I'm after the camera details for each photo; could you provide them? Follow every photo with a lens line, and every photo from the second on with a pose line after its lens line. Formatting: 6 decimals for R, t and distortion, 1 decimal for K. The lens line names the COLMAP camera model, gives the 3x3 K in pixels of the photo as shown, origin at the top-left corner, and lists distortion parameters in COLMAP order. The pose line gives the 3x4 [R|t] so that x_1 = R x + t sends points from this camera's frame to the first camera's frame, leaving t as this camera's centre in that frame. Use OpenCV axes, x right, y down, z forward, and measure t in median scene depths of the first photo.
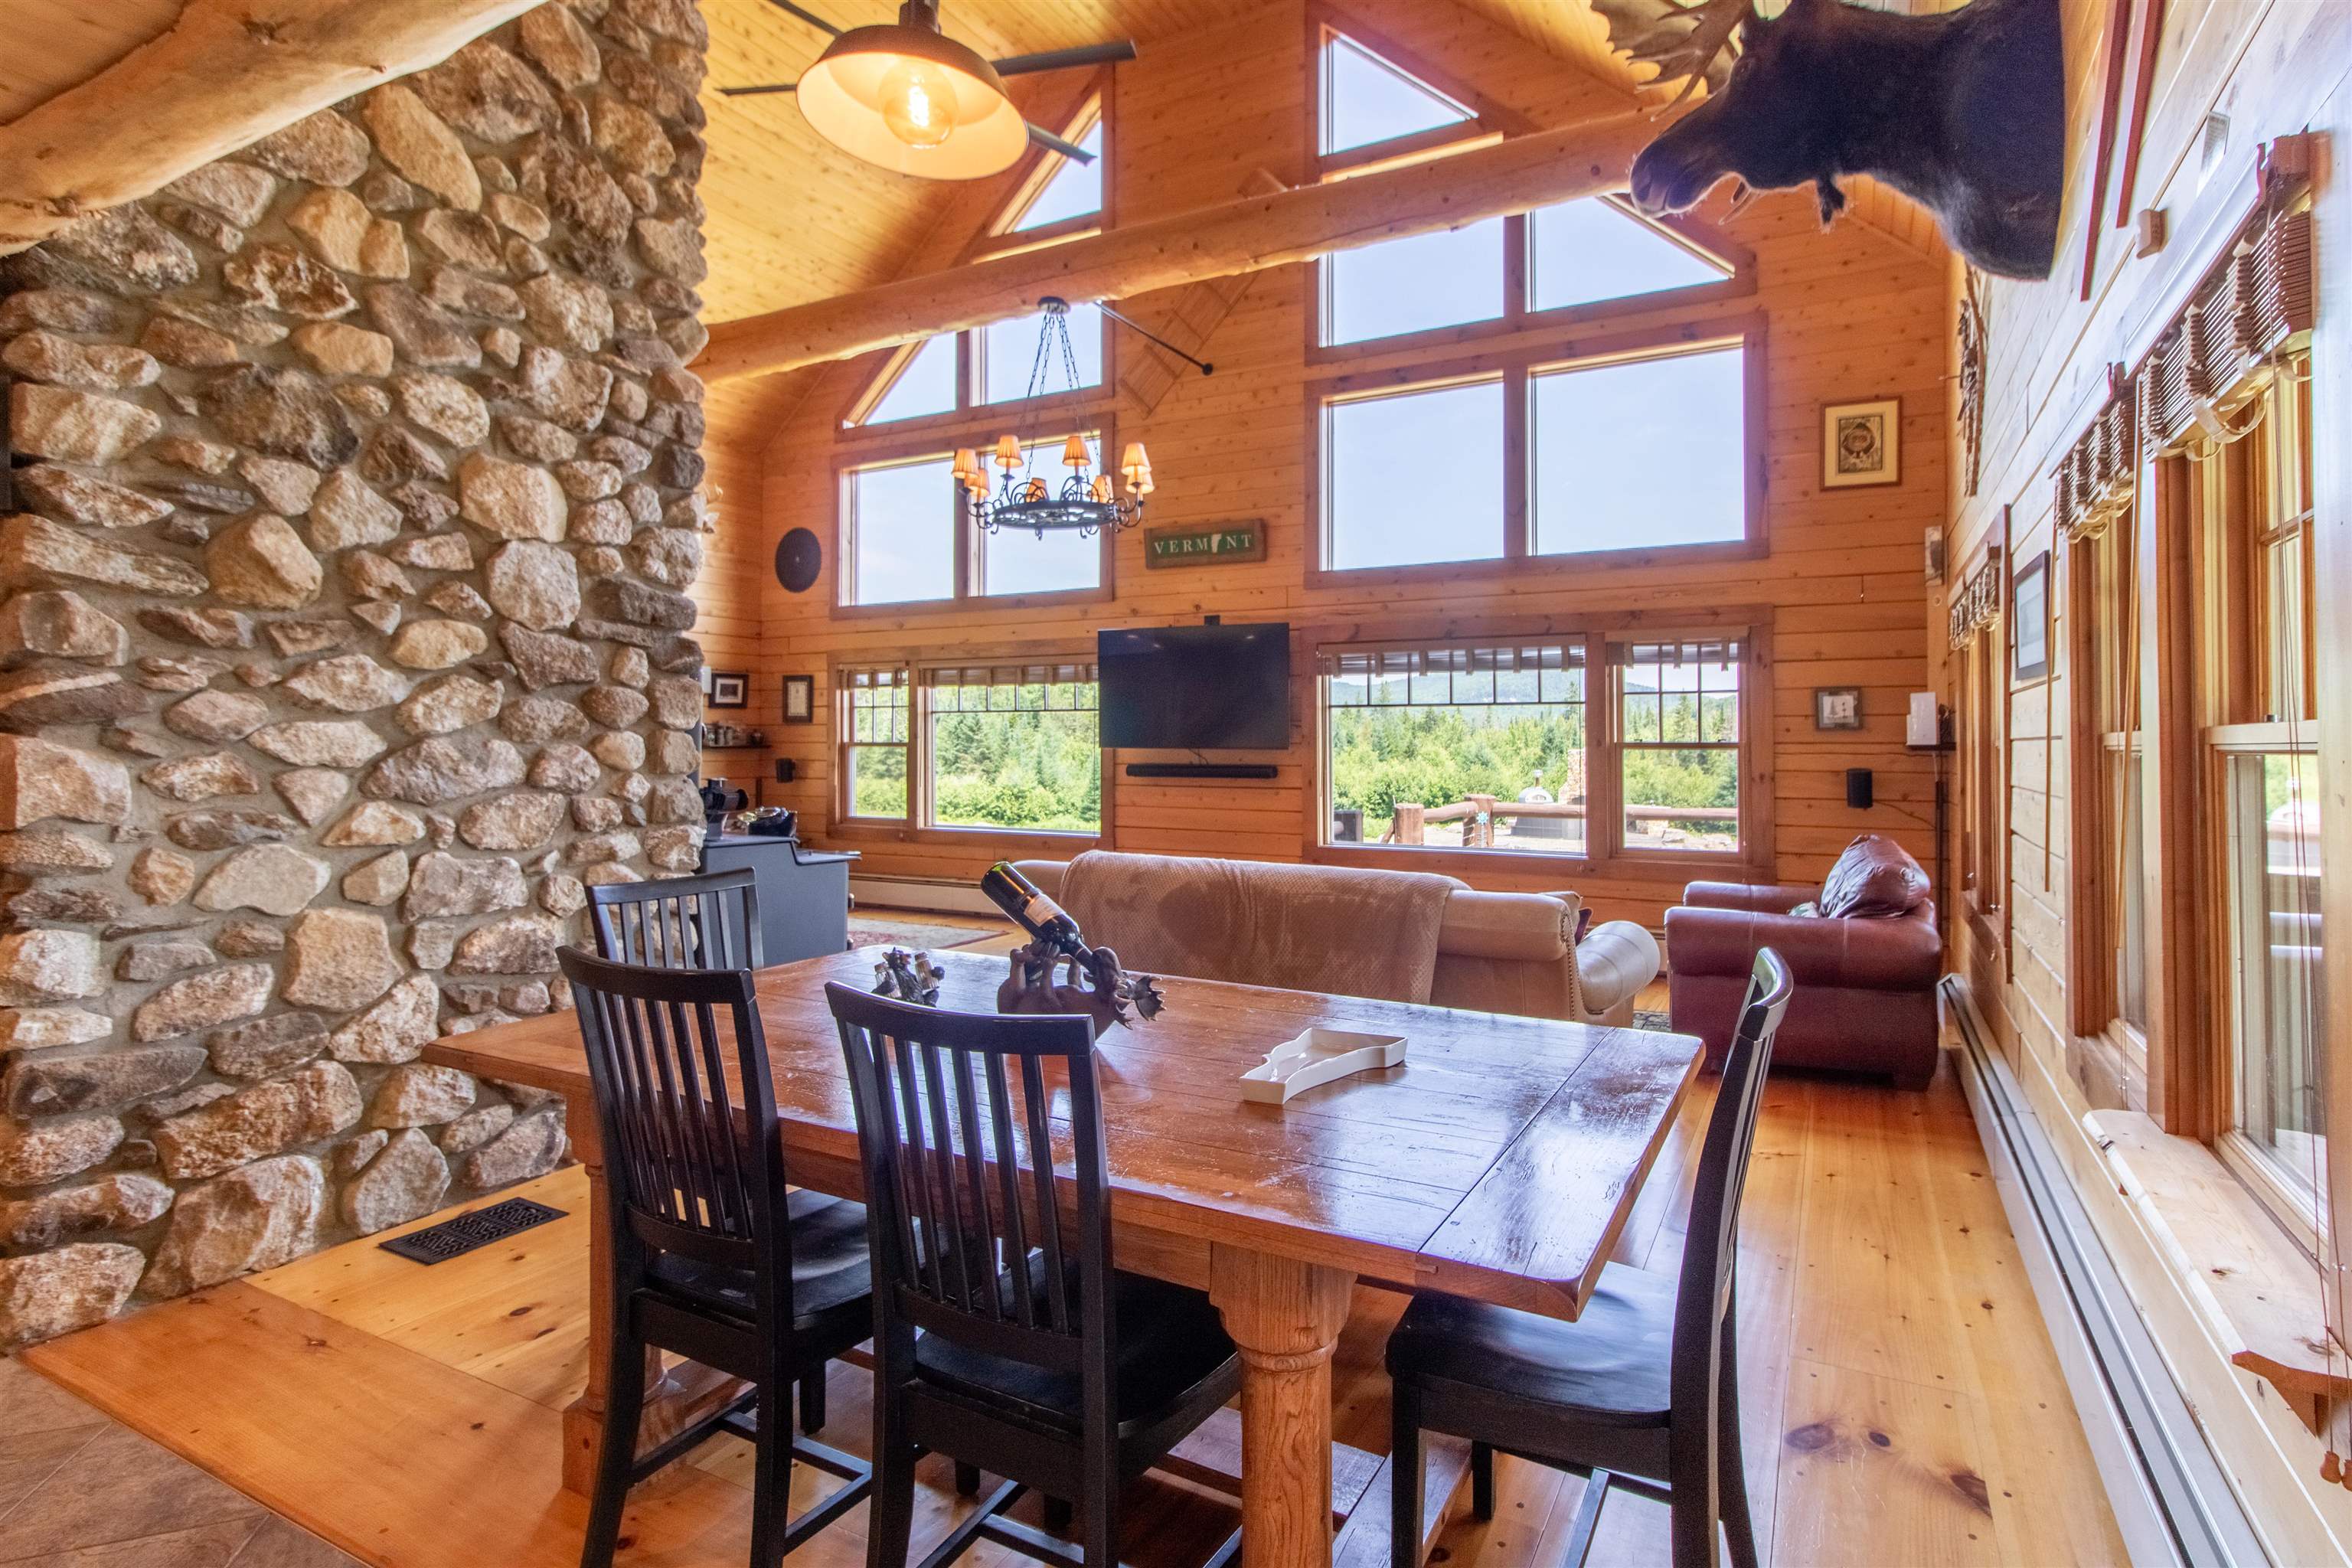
lens RADIAL K [[1121.4, 0, 1280.4], [0, 1121.4, 728.0], [0, 0, 1]] dist [0.000525, -0.000023]
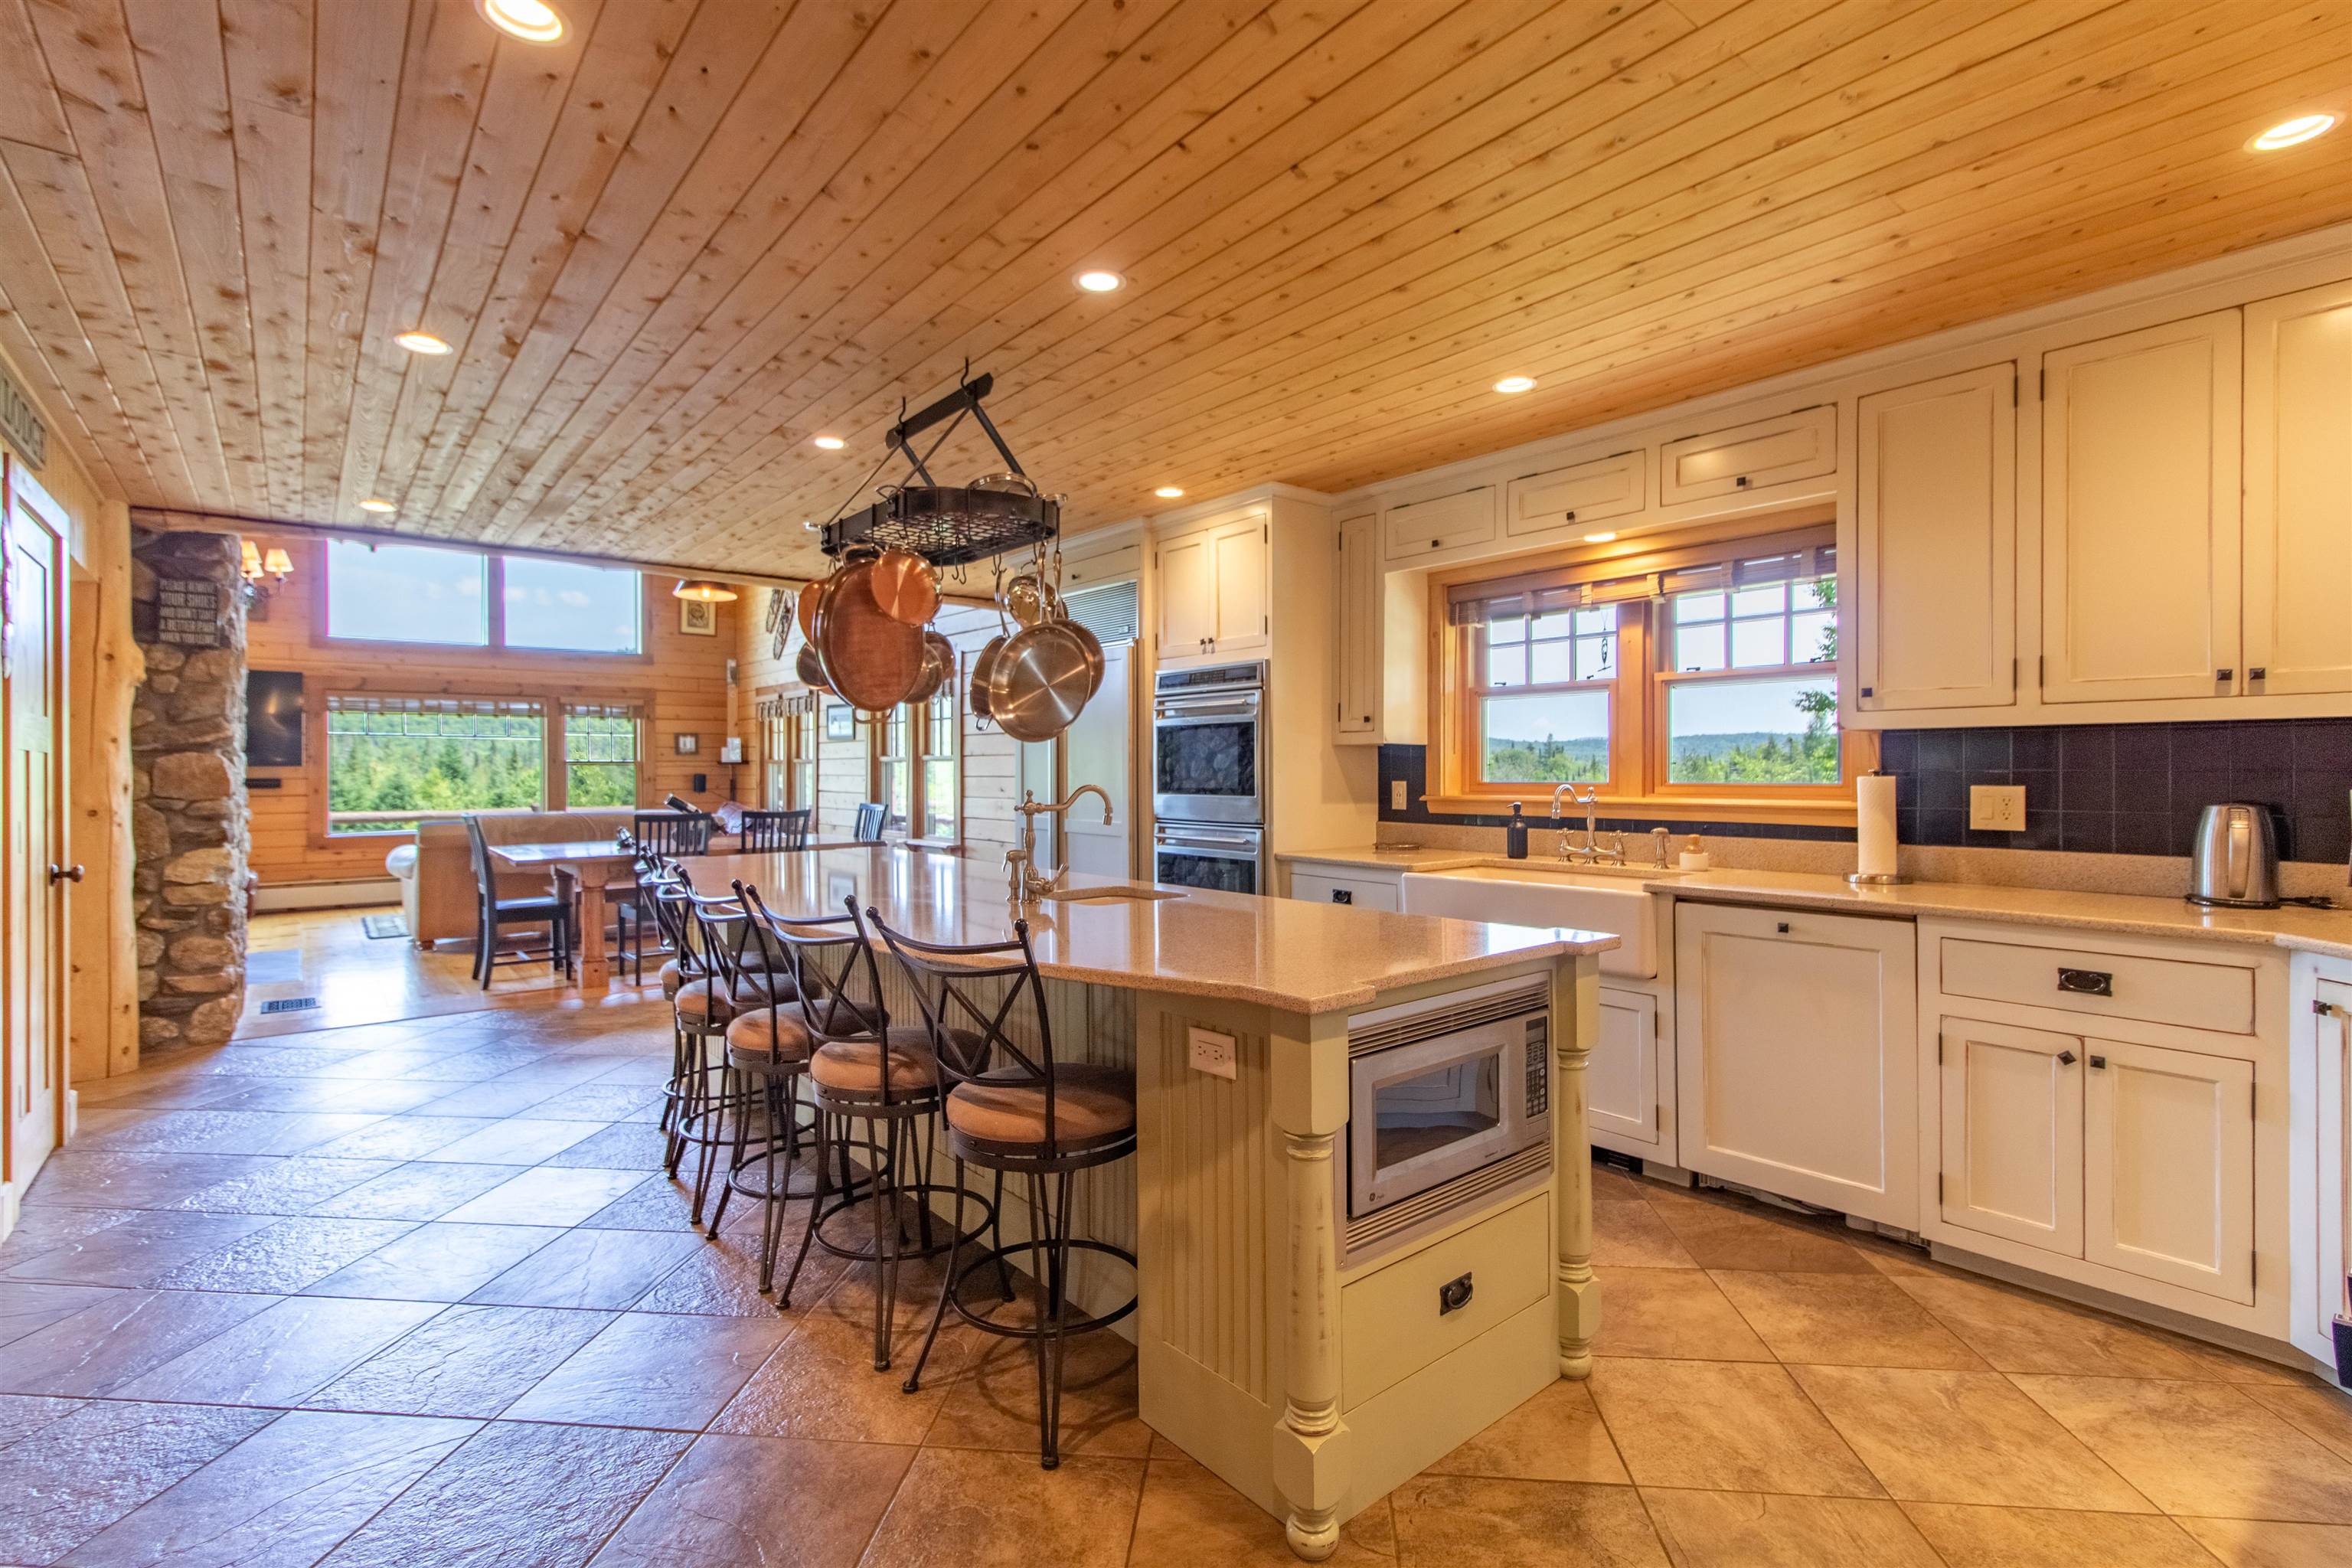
lens RADIAL K [[1103.6, 0, 1175.9], [0, 1103.6, 768.3], [0, 0, 1]] dist [-0.000231, 0.000083]
pose [[0.423538, -0.008121, 0.905842, -0.888022], [-0.012365, 0.999815, 0.014745, -0.013219], [-0.905794, -0.017446, 0.423359, -0.605390]]
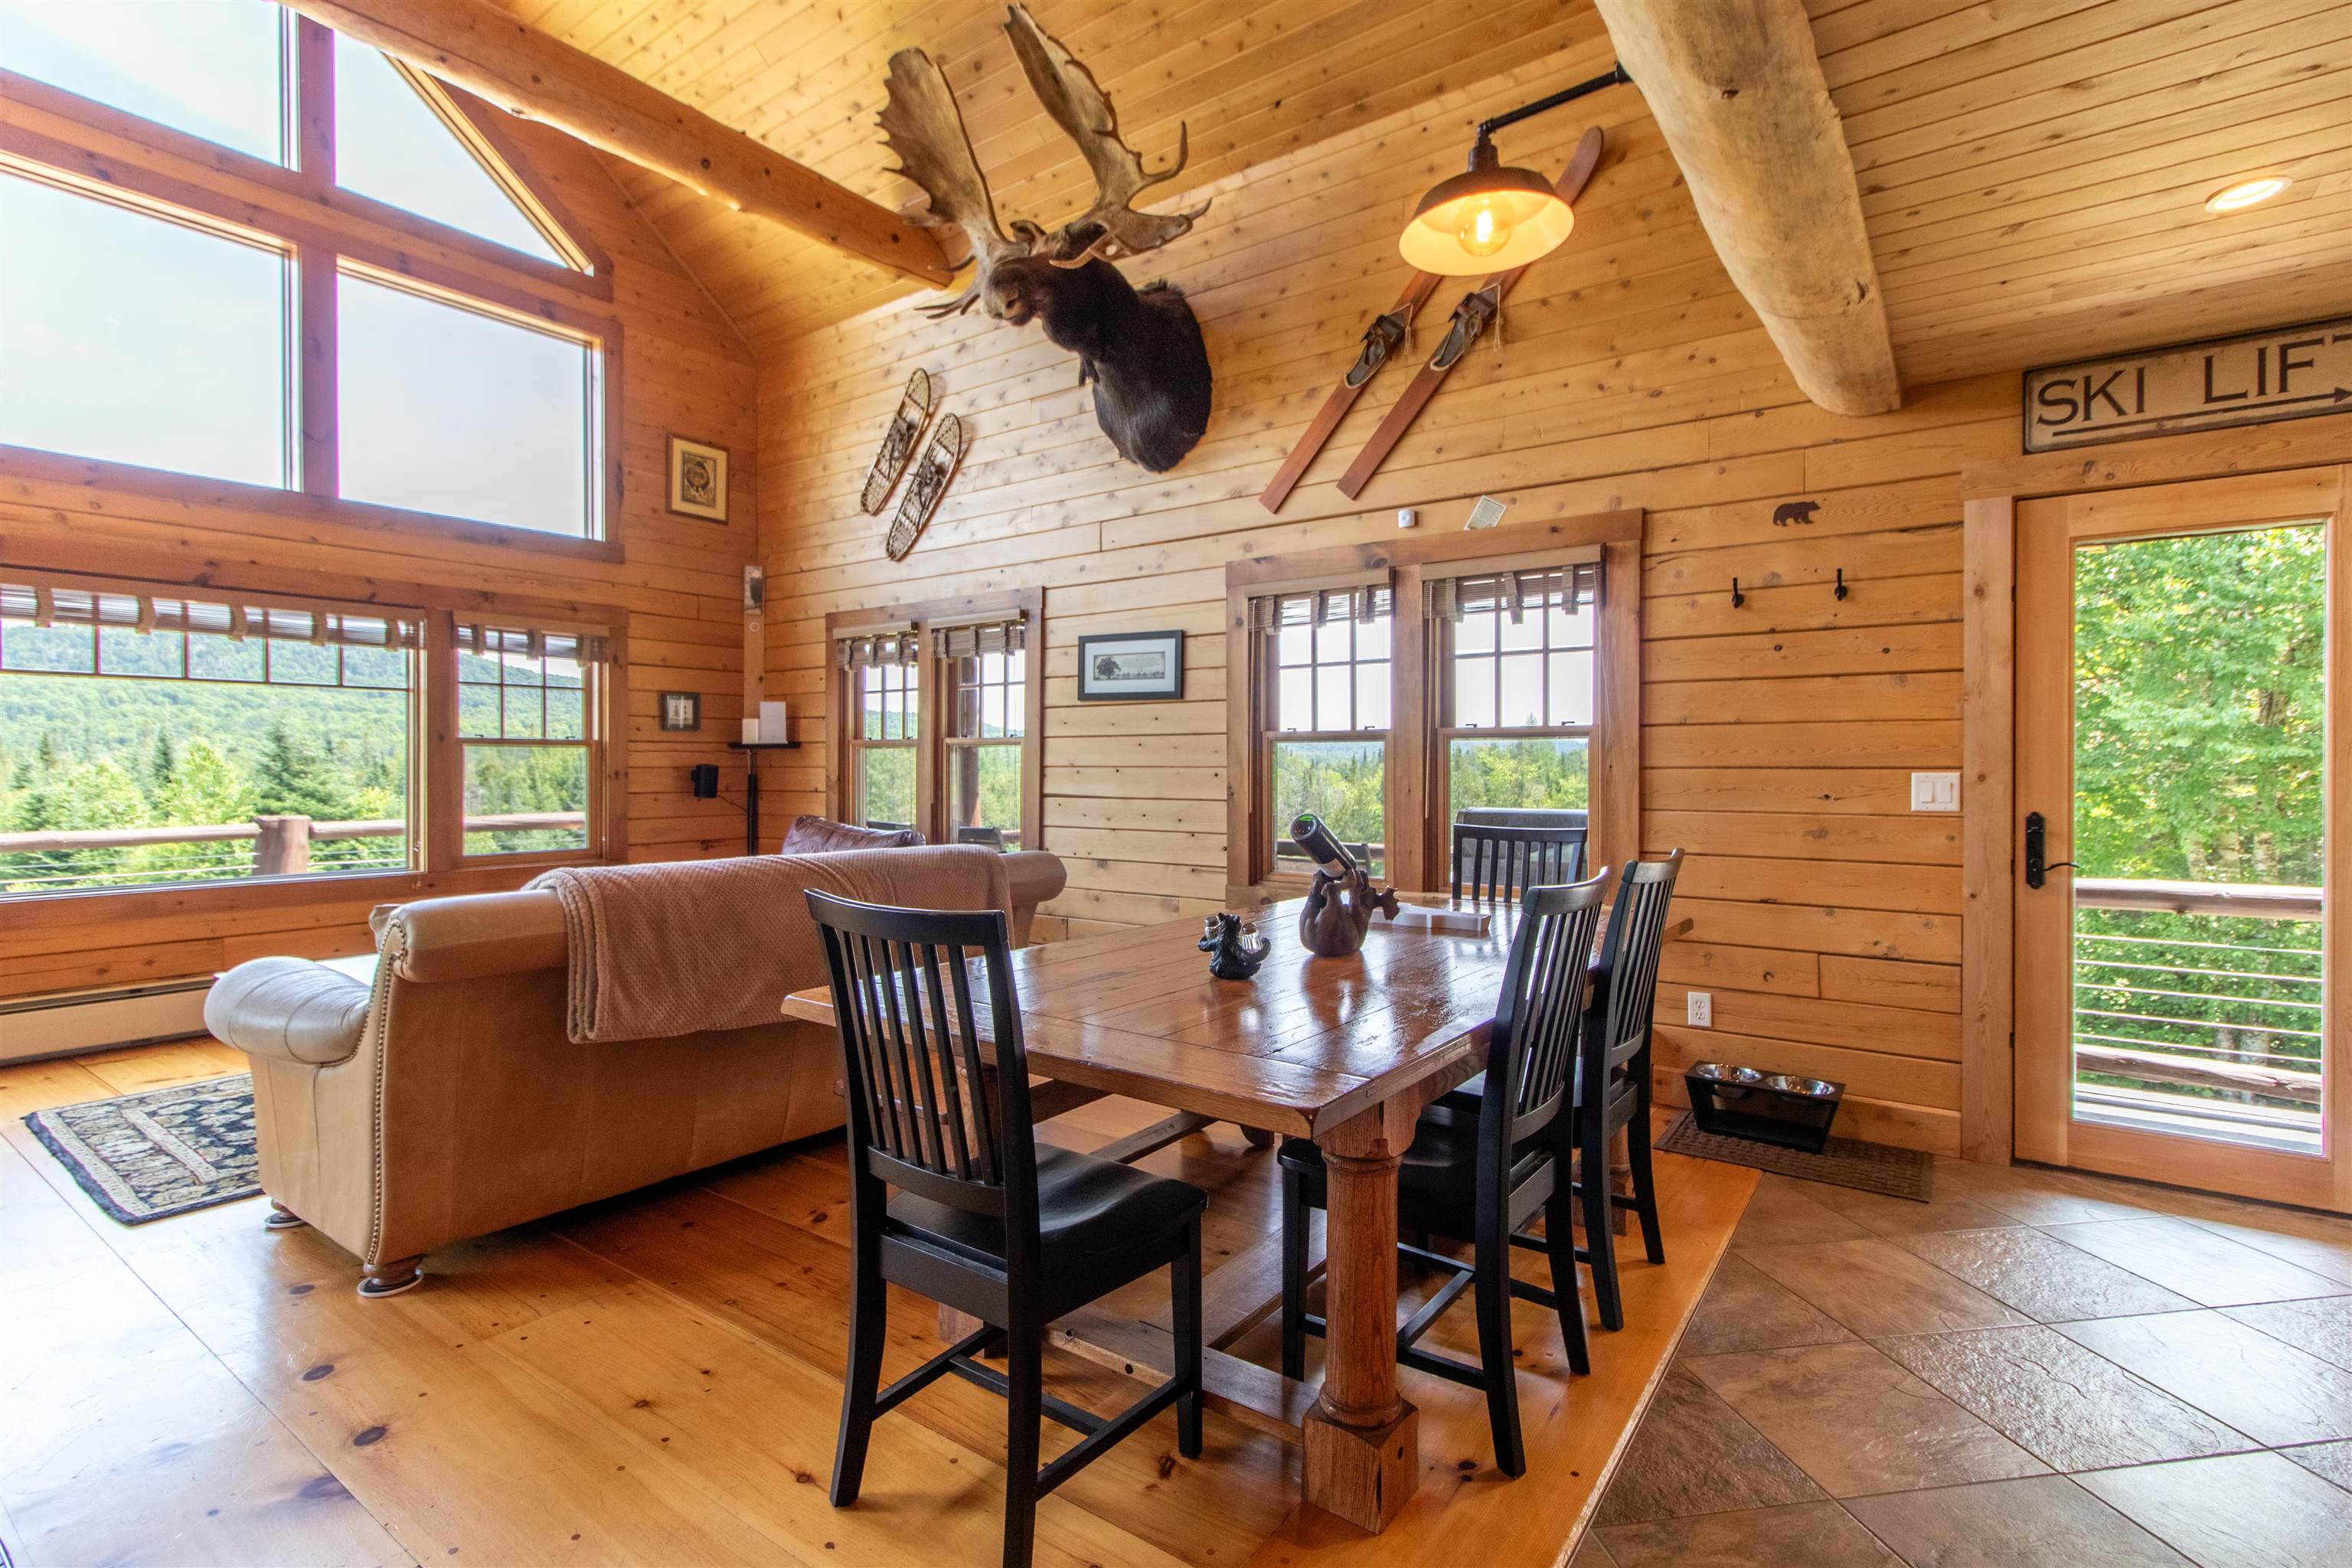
lens RADIAL K [[1097.0, 0, 1186.1], [0, 1097.0, 770.5], [0, 0, 1]] dist [0.001665, -0.000161]
pose [[0.160598, -0.009907, 0.986970, -0.487382], [-0.019746, 0.999717, 0.013248, 0.017067], [-0.986822, -0.021616, 0.160357, 0.311765]]
